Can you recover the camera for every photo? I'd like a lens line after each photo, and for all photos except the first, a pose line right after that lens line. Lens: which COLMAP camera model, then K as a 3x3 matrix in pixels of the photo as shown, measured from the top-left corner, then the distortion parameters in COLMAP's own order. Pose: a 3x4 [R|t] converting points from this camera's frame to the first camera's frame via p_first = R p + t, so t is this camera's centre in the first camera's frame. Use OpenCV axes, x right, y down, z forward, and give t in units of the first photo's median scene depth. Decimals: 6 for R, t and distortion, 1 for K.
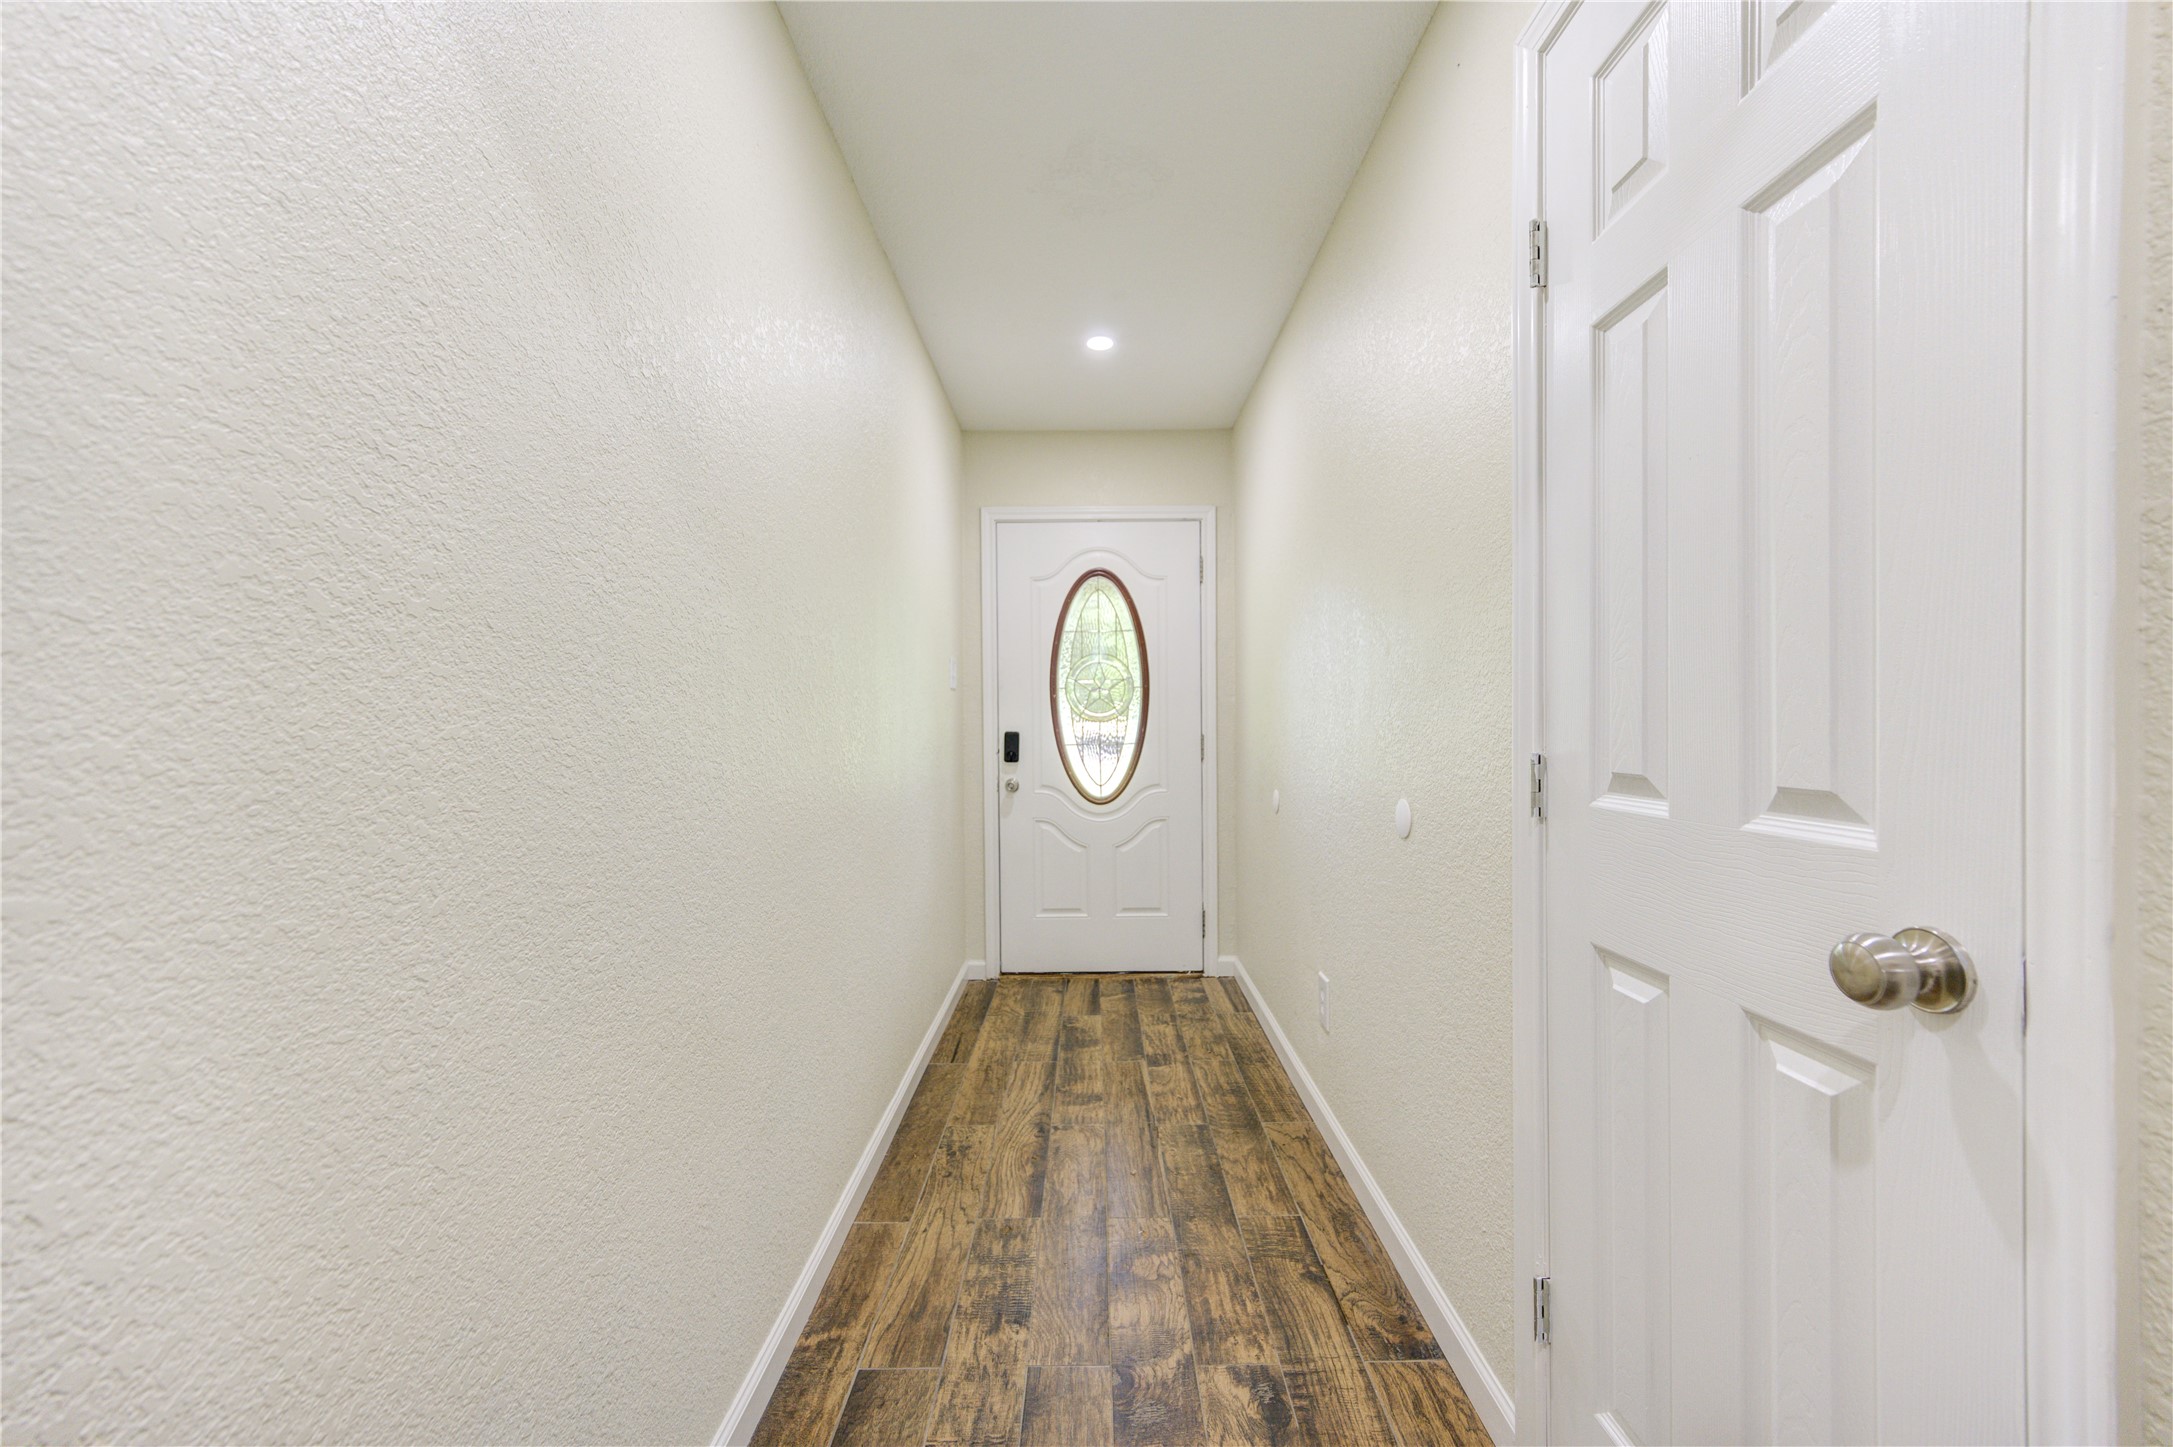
lens RADIAL K [[858.3, 0, 1102.8], [0, 858.3, 726.1], [0, 0, 1]] dist [0.002561, -0.000160]
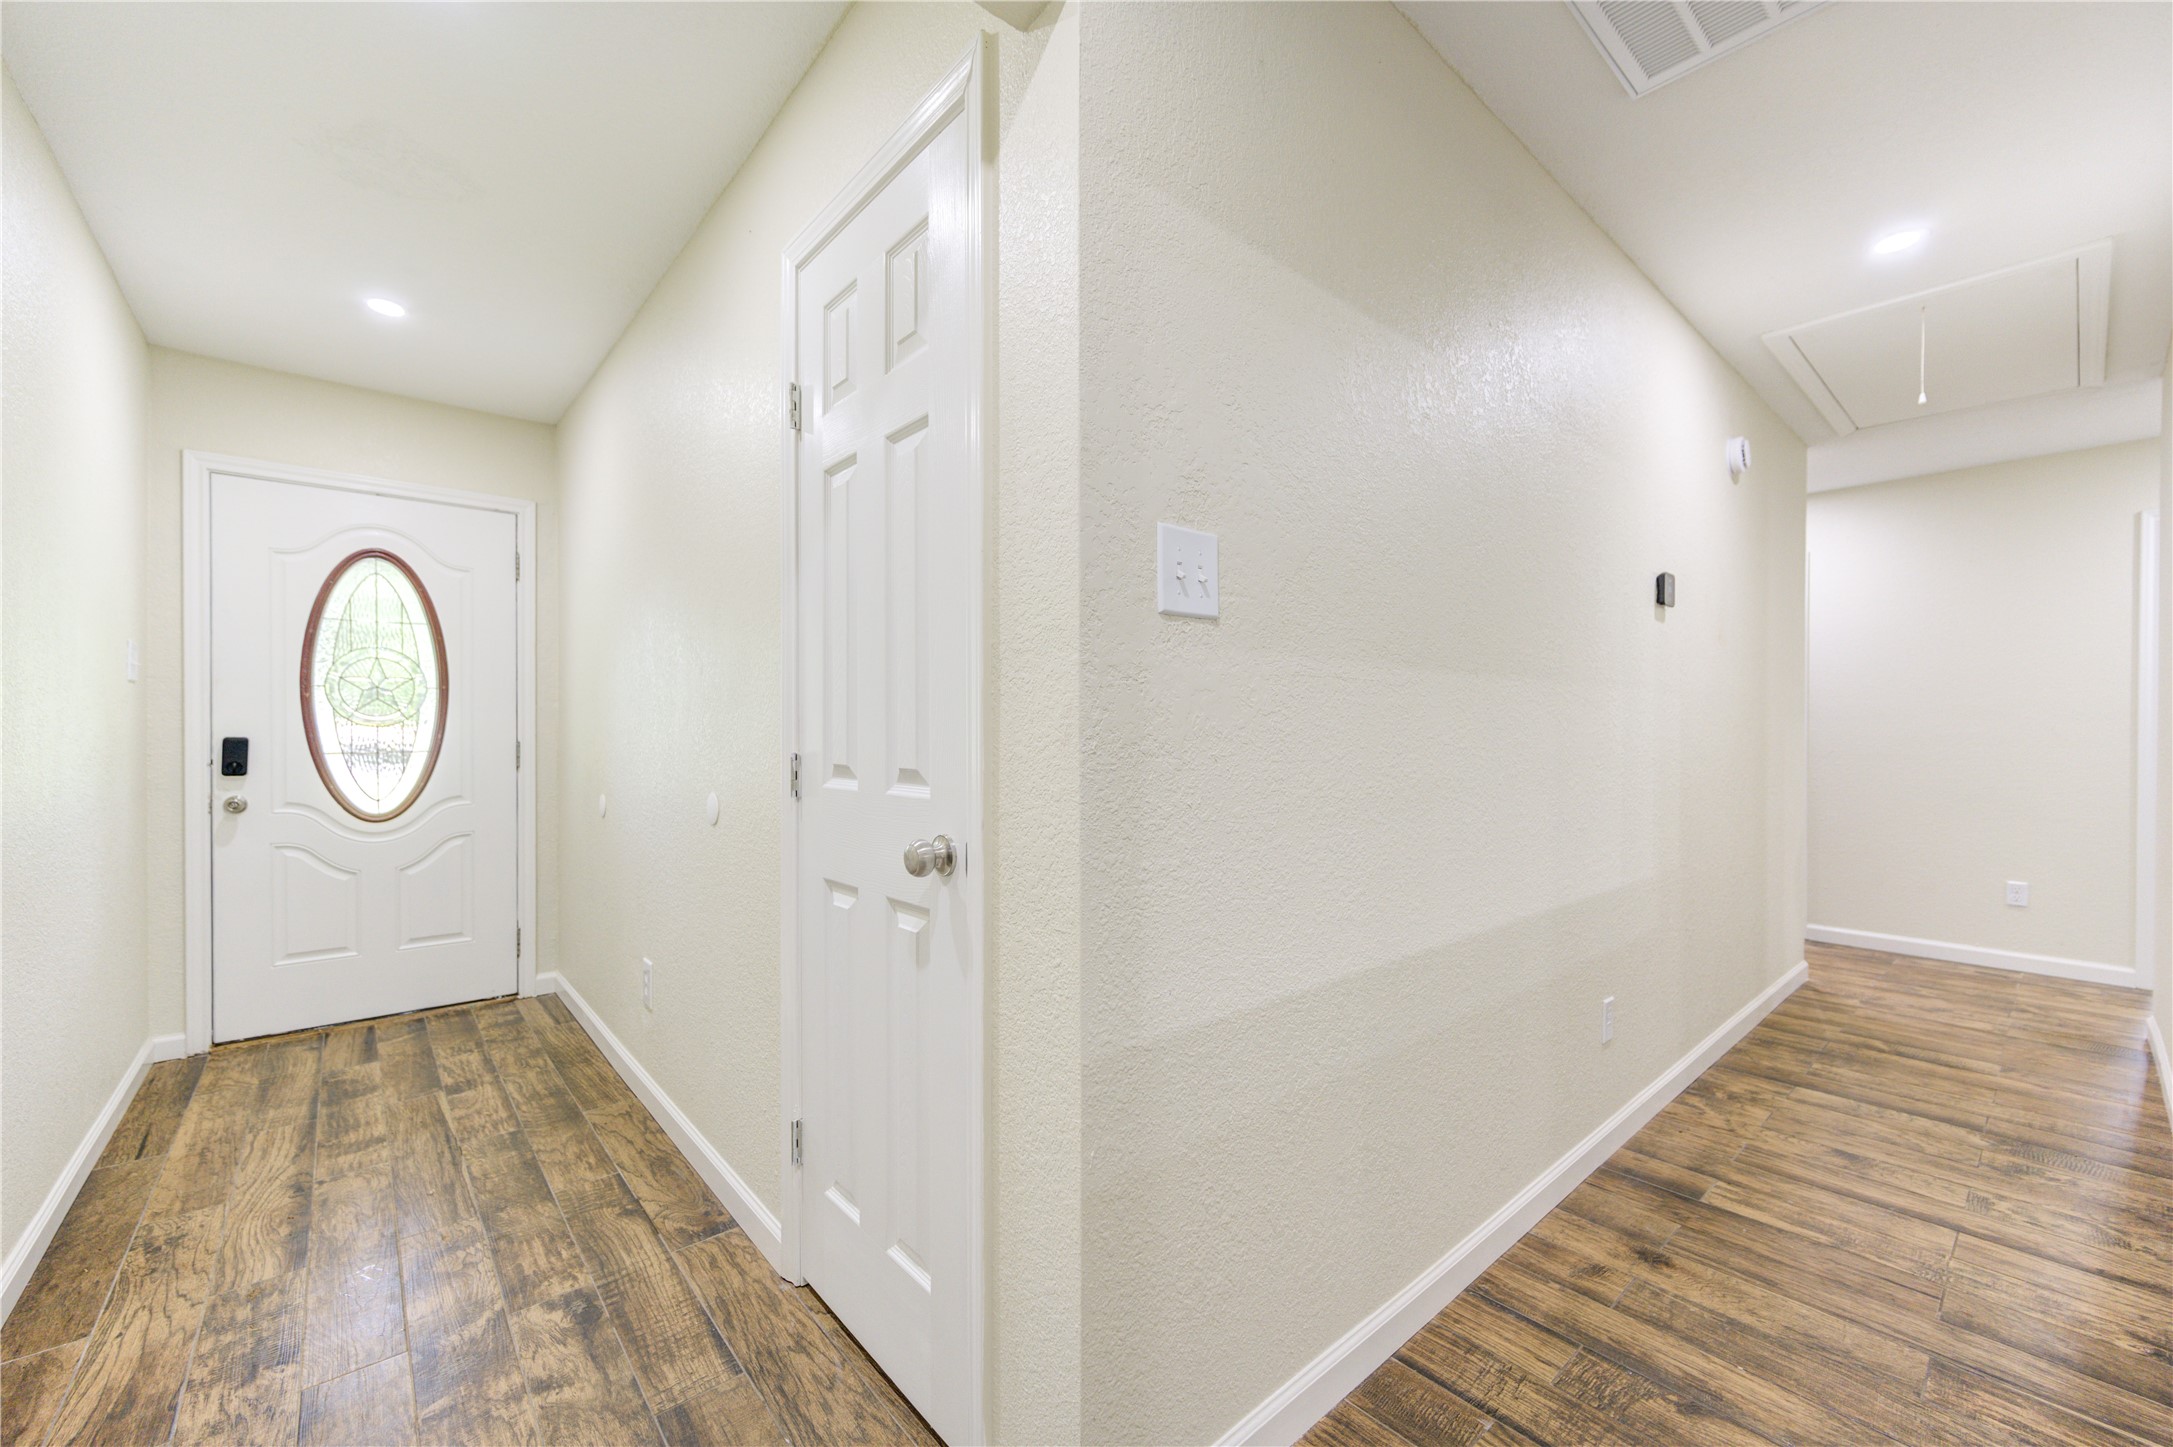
lens RADIAL K [[851.7, 0, 1062.7], [0, 851.7, 735.6], [0, 0, 1]] dist [0.003051, 0.000801]
pose [[0.775036, 0.004342, 0.631903, -0.020512], [-0.005667, 0.999984, 0.000080, 0.000232], [-0.631892, -0.003643, 0.775048, -0.171735]]
